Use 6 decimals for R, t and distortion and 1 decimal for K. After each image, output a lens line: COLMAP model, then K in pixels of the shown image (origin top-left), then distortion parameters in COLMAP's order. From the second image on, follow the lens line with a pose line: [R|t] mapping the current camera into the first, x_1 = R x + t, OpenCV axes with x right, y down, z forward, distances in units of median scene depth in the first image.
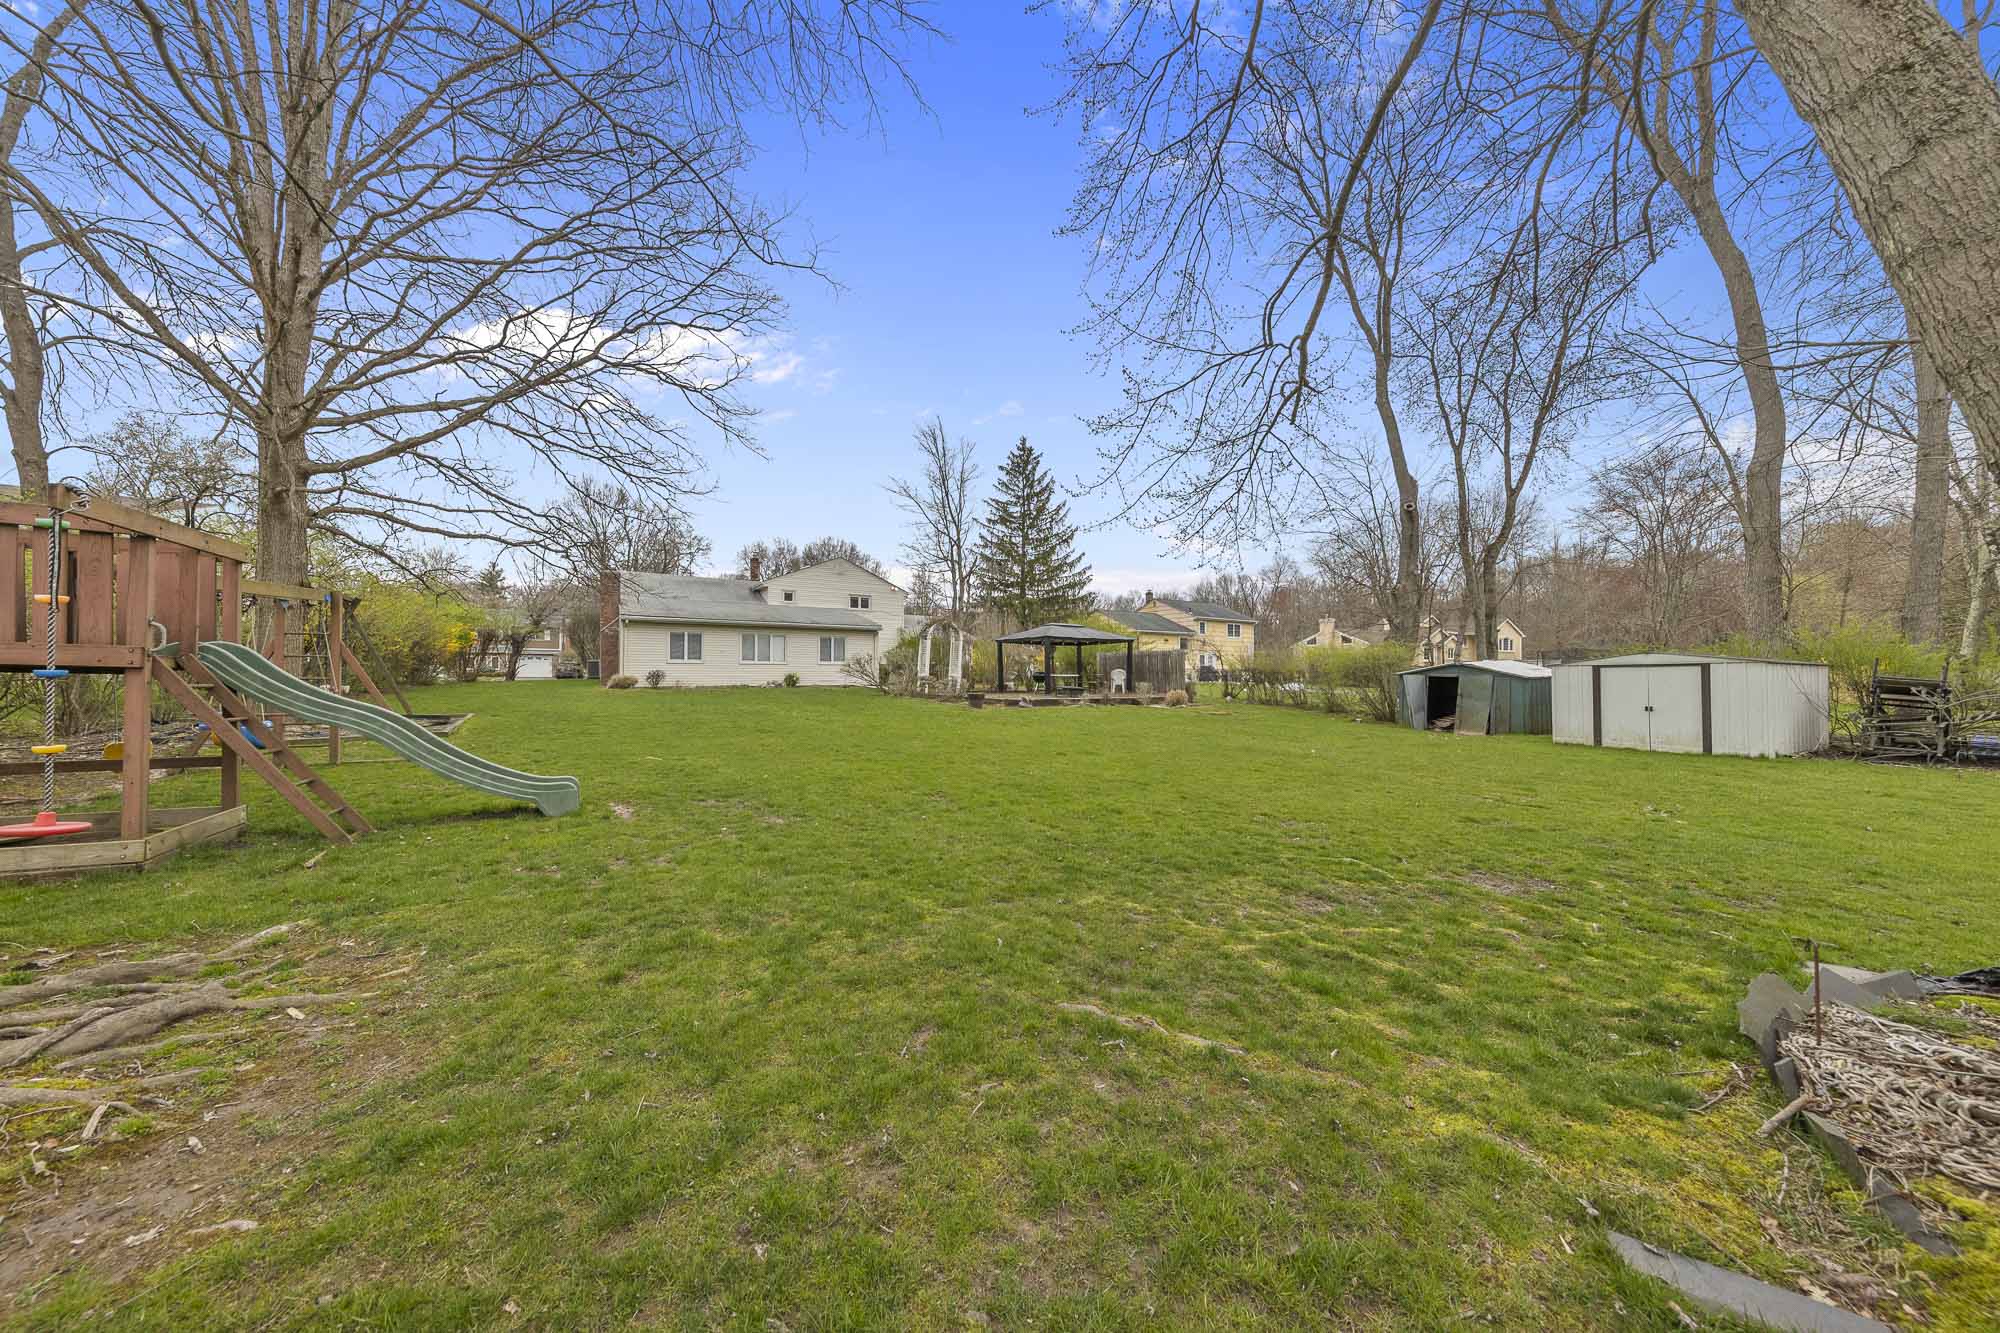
lens RADIAL K [[619.3, 0, 990.8], [0, 619.3, 672.3], [0, 0, 1]] dist [-0.000690, -0.000068]
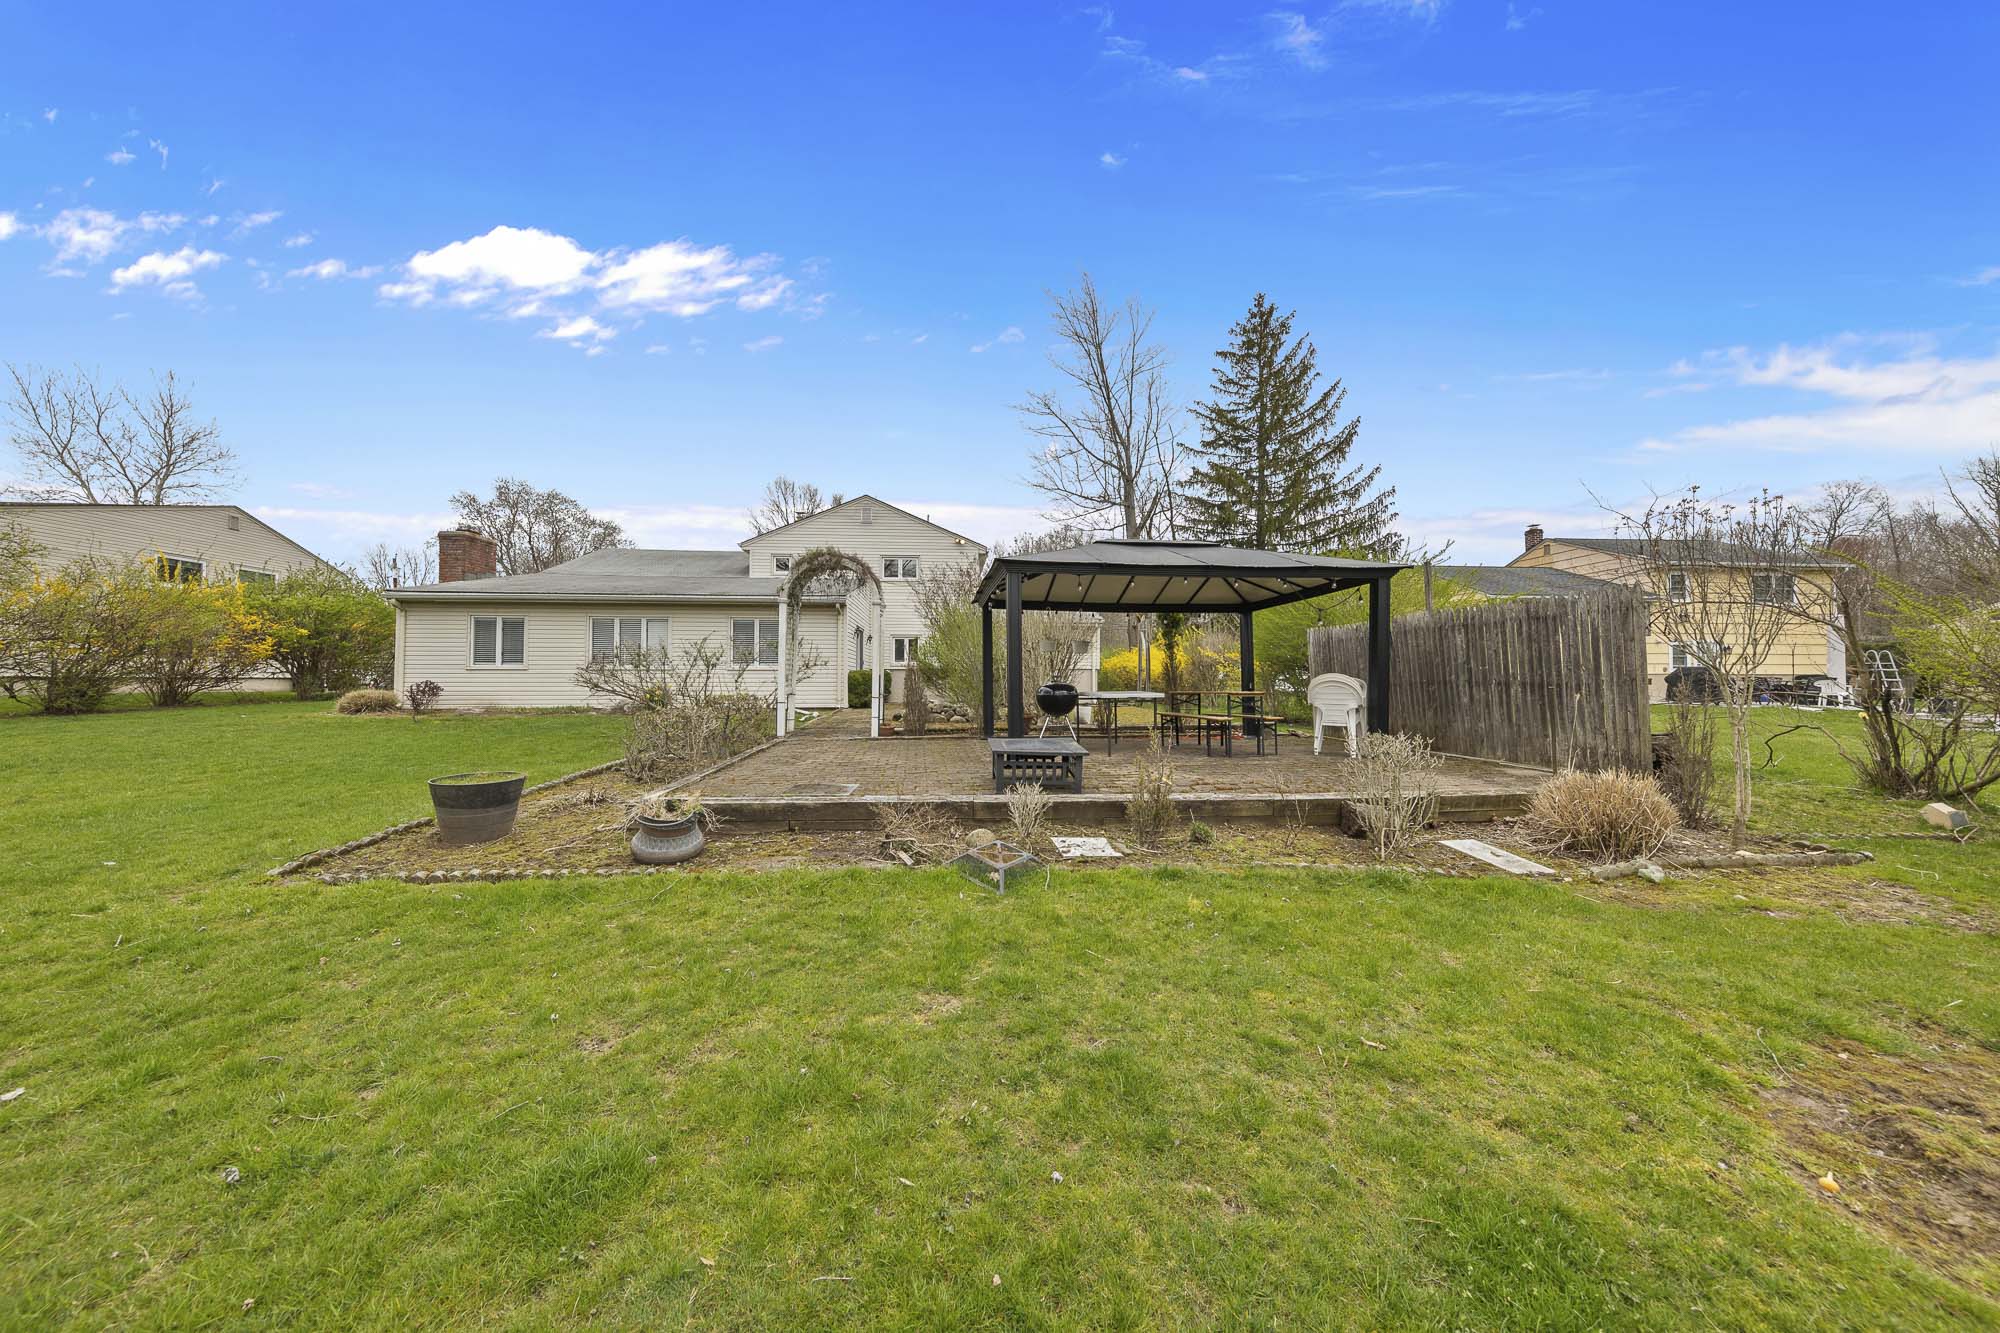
lens RADIAL K [[619.3, 0, 990.8], [0, 619.3, 672.3], [0, 0, 1]] dist [-0.000690, -0.000068]
pose [[0.881134, -0.007679, -0.472803, 0.152381], [0.001387, 0.999906, -0.013656, -0.001866], [0.472864, 0.011377, 0.881062, 0.500319]]
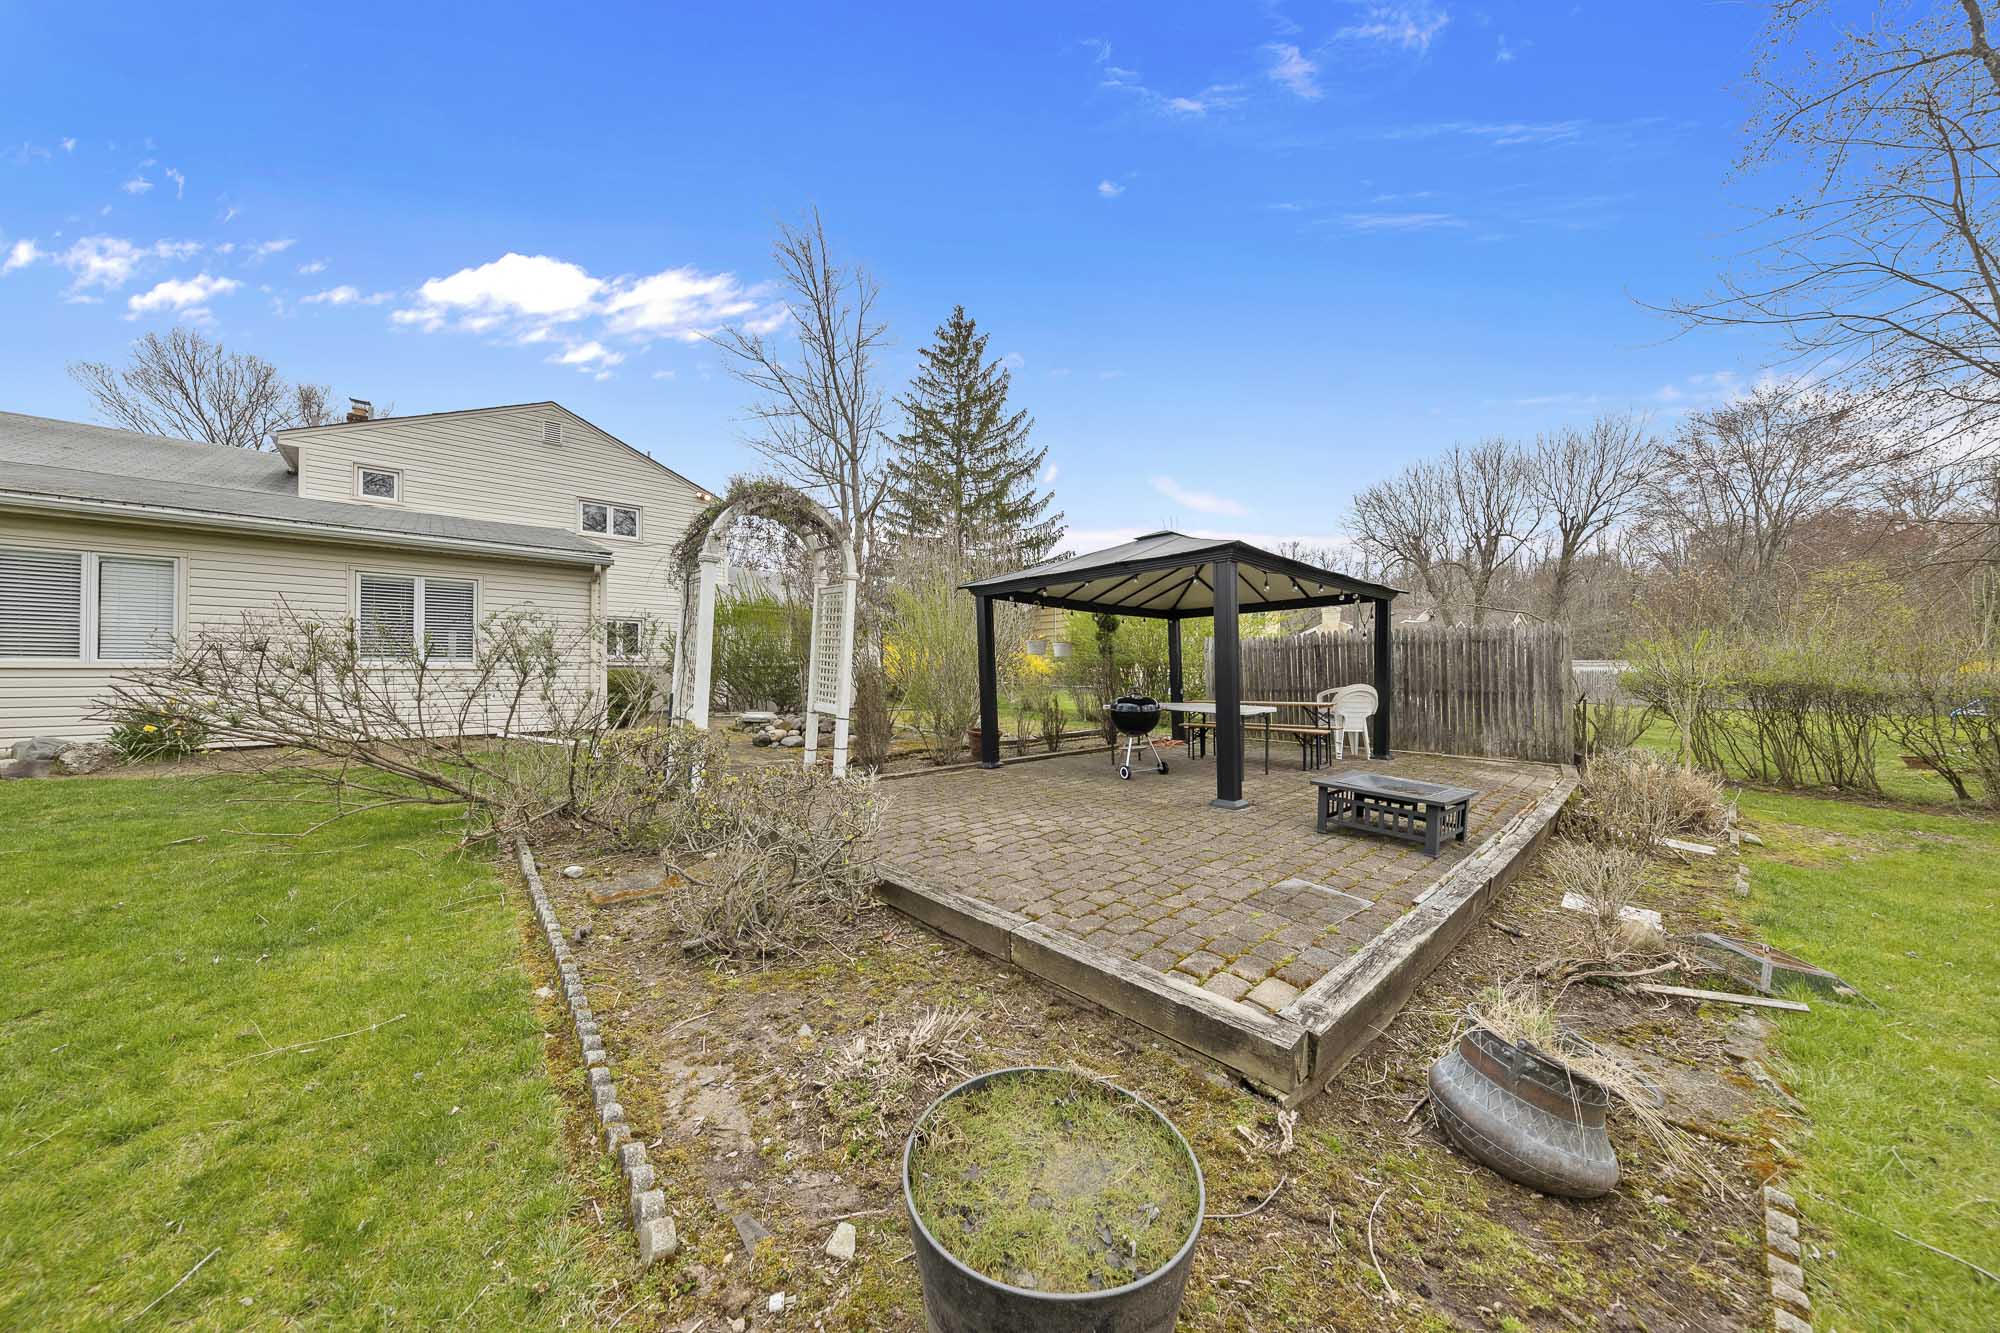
lens RADIAL K [[619.3, 0, 990.8], [0, 619.3, 672.3], [0, 0, 1]] dist [-0.000690, -0.000068]
pose [[0.987692, -0.001284, 0.156407, -0.021307], [0.001105, 0.999999, 0.001236, -0.009347], [-0.156408, -0.001048, 0.987692, 0.536586]]
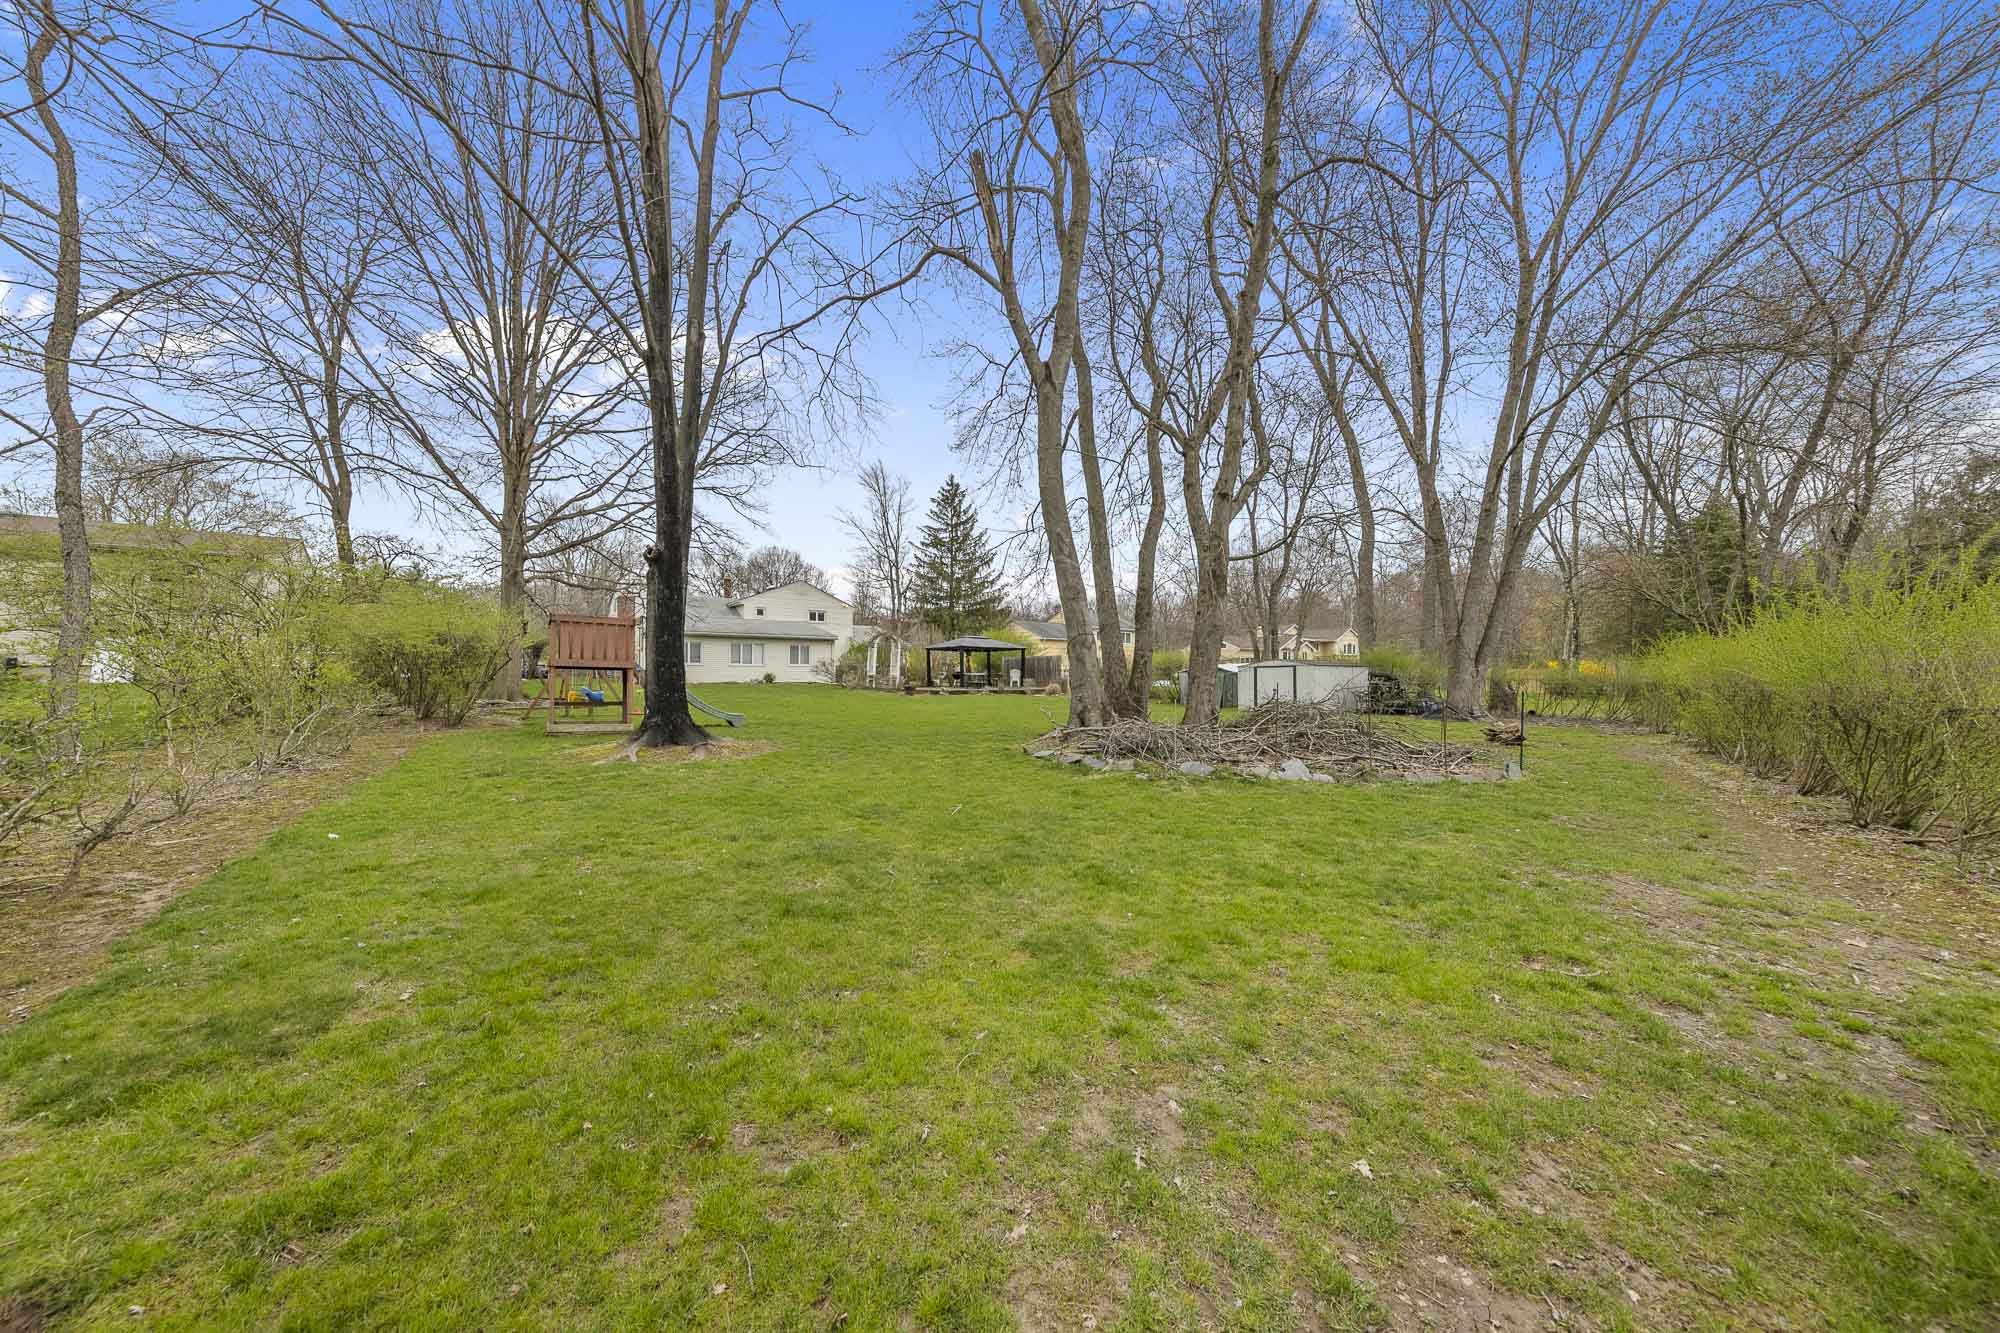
lens RADIAL K [[619.3, 0, 990.8], [0, 619.3, 672.3], [0, 0, 1]] dist [-0.000690, -0.000068]
pose [[0.995029, -0.002112, 0.099568, 0.012252], [0.002264, 0.999996, -0.001415, 0.002456], [-0.099564, 0.001633, 0.995030, -0.275564]]
